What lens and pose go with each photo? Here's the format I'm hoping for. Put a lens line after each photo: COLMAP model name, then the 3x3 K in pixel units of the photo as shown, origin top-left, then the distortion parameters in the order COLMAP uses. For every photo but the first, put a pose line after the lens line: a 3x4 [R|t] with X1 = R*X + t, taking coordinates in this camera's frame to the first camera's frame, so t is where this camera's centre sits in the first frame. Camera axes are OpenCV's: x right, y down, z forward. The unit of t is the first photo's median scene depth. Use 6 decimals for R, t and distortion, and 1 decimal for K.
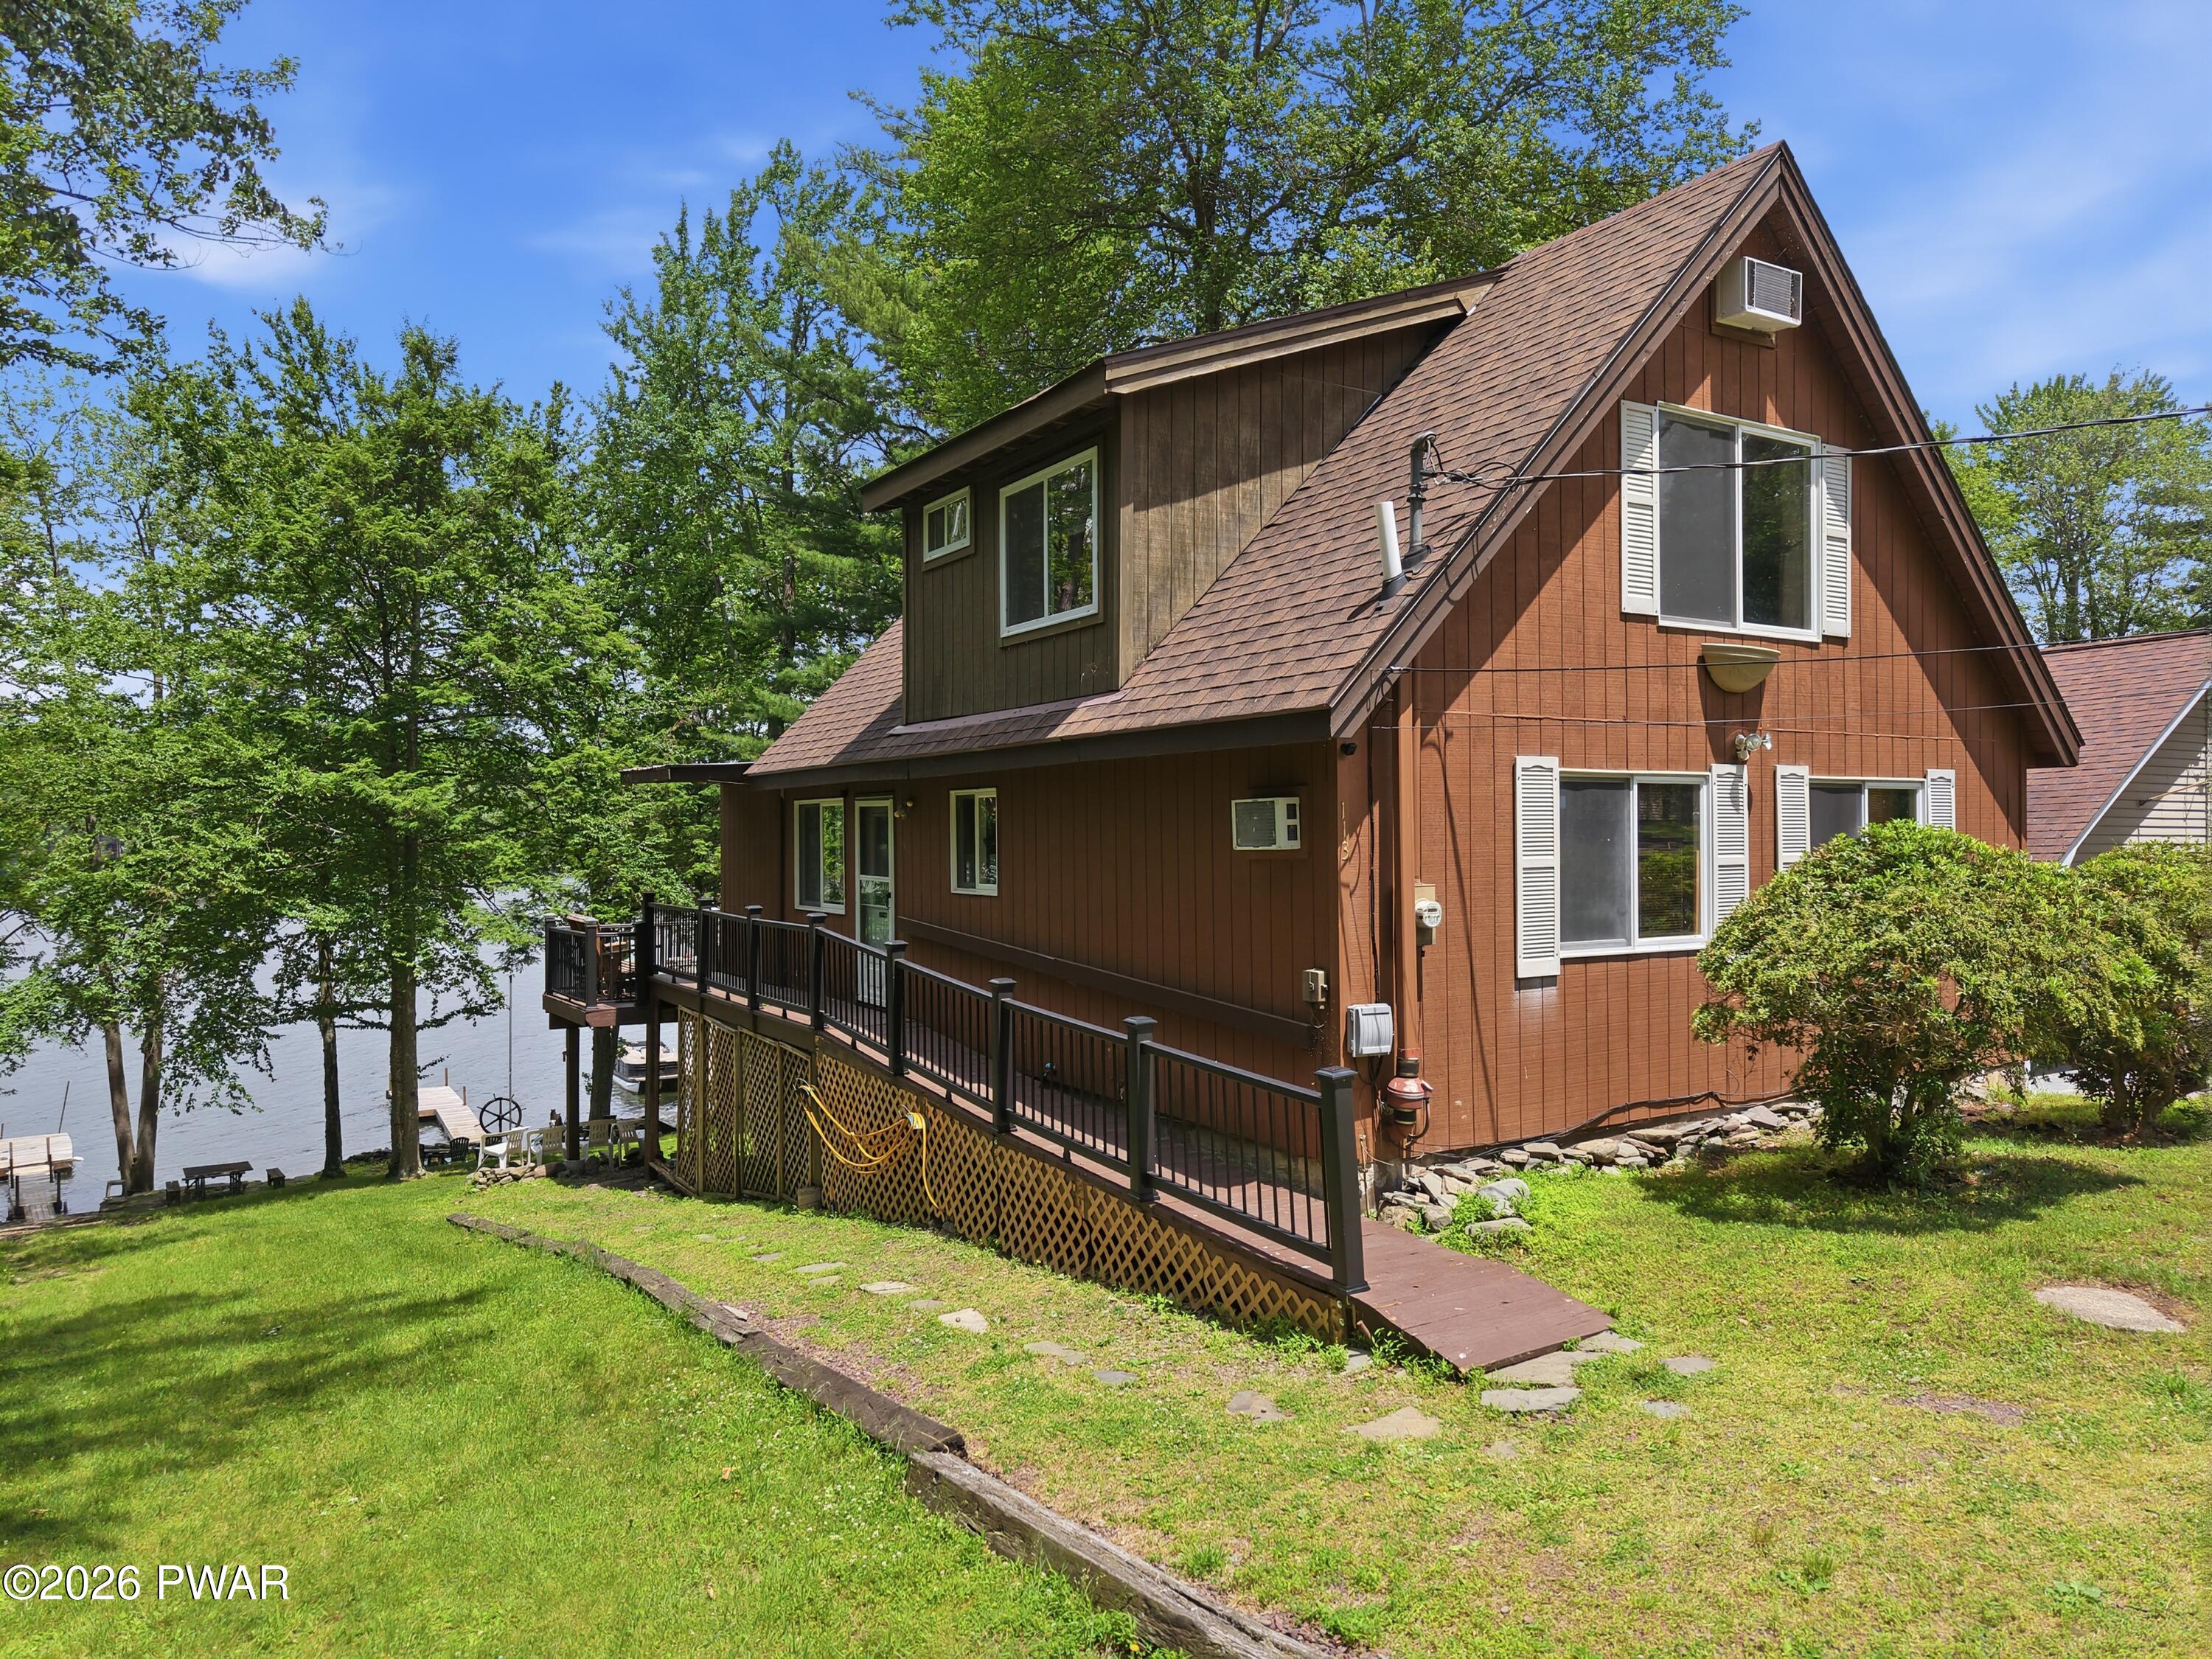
lens RADIAL K [[1475.9, 0, 1106.0], [0, 1475.9, 829.5], [0, 0, 1]] dist [0.018227, -0.013907]
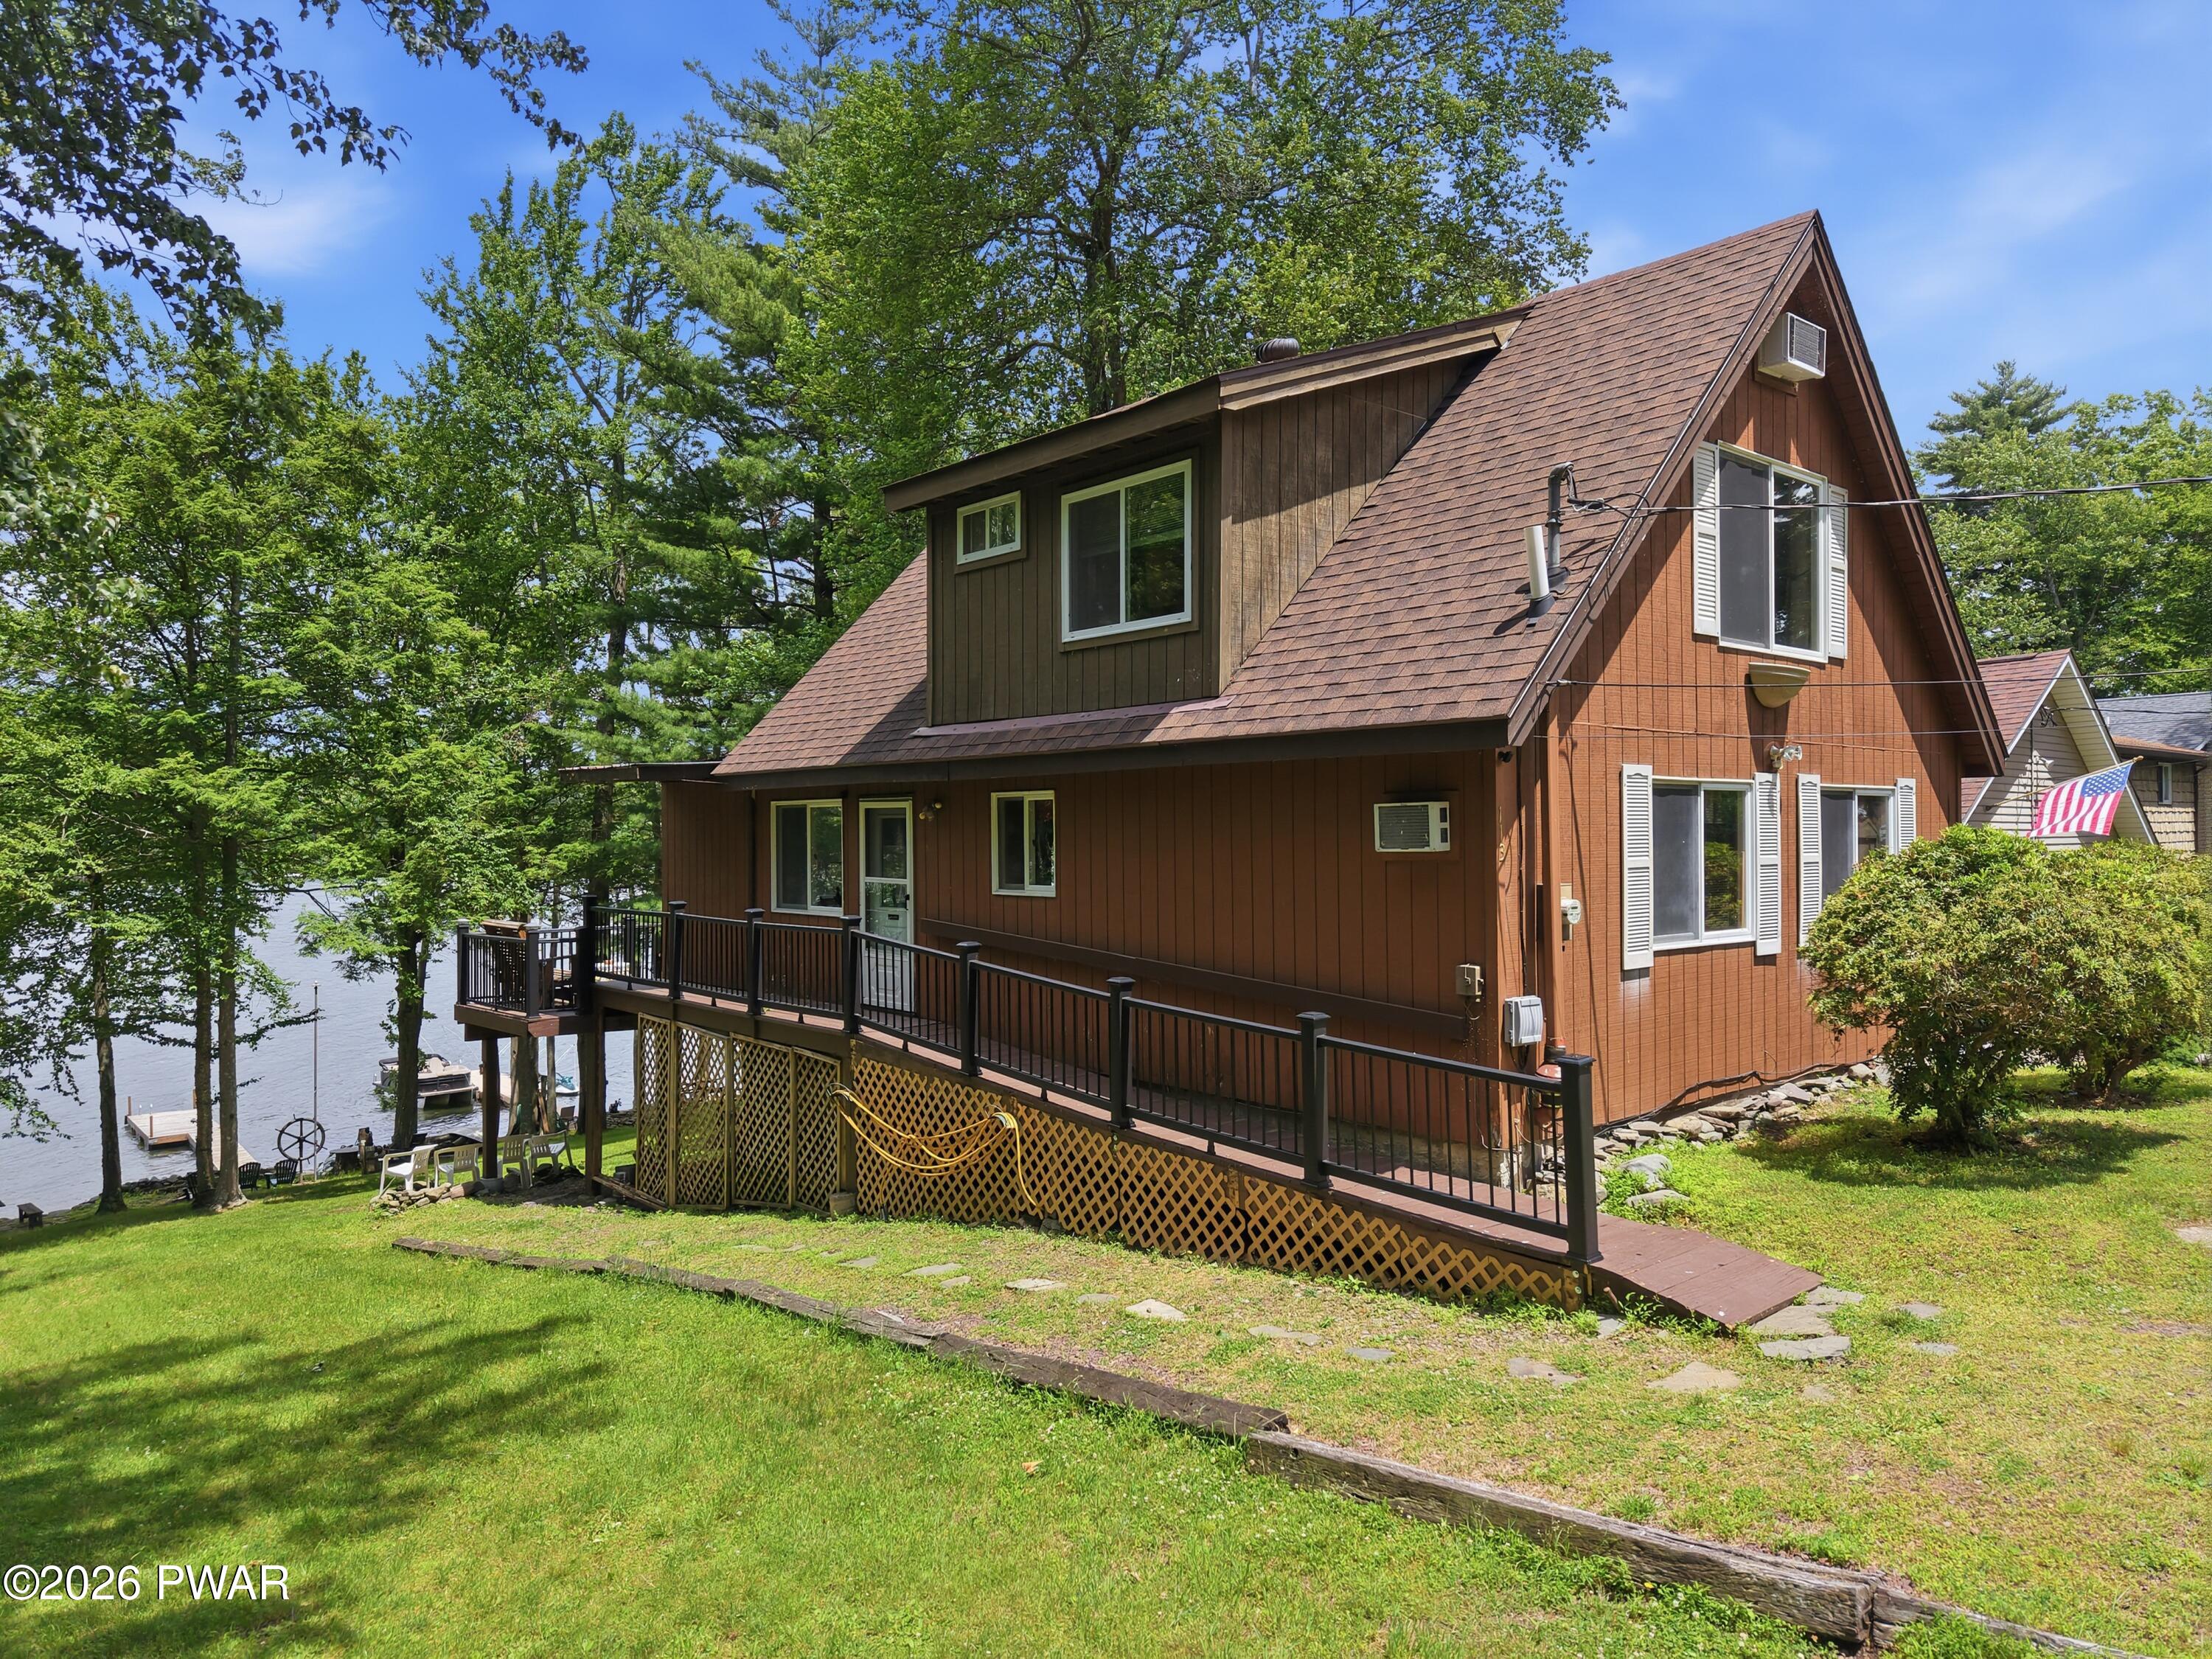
lens RADIAL K [[1475.9, 0, 1106.0], [0, 1475.9, 829.5], [0, 0, 1]] dist [0.018227, -0.013907]
pose [[0.986659, 0.000804, 0.162800, -0.245538], [-0.000751, 1.000000, -0.000387, -0.001237], [-0.162800, 0.000259, 0.986659, -0.004952]]
